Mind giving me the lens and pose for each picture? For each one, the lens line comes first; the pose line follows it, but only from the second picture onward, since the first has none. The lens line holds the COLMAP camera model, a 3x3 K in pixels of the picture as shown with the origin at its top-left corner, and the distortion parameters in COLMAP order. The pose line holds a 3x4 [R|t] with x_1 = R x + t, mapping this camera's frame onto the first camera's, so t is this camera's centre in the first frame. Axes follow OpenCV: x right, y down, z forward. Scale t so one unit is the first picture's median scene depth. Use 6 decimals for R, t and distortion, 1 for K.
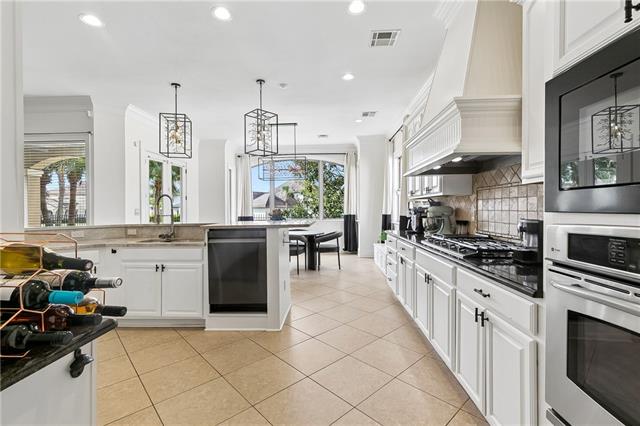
lens RADIAL K [[287.5, 0, 320.8], [0, 287.5, 211.8], [0, 0, 1]] dist [0.011456, 0.000588]
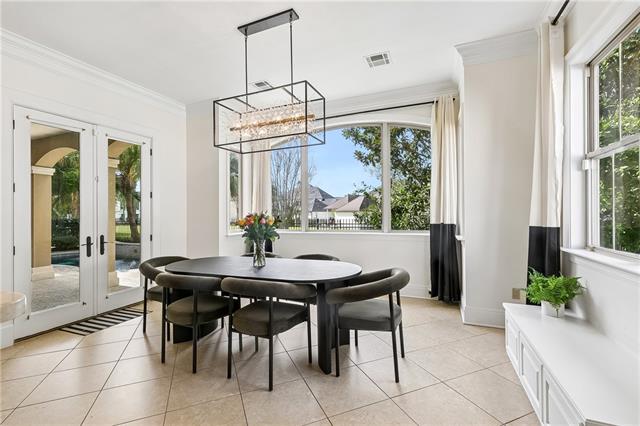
lens RADIAL K [[287.5, 0, 319.8], [0, 287.5, 211.6], [0, 0, 1]] dist [0.011456, 0.000588]
pose [[0.938572, -0.003979, -0.345060, 0.075160], [-0.000470, 0.999918, -0.012810, -0.003998], [0.345083, 0.012186, 0.938493, 0.479541]]
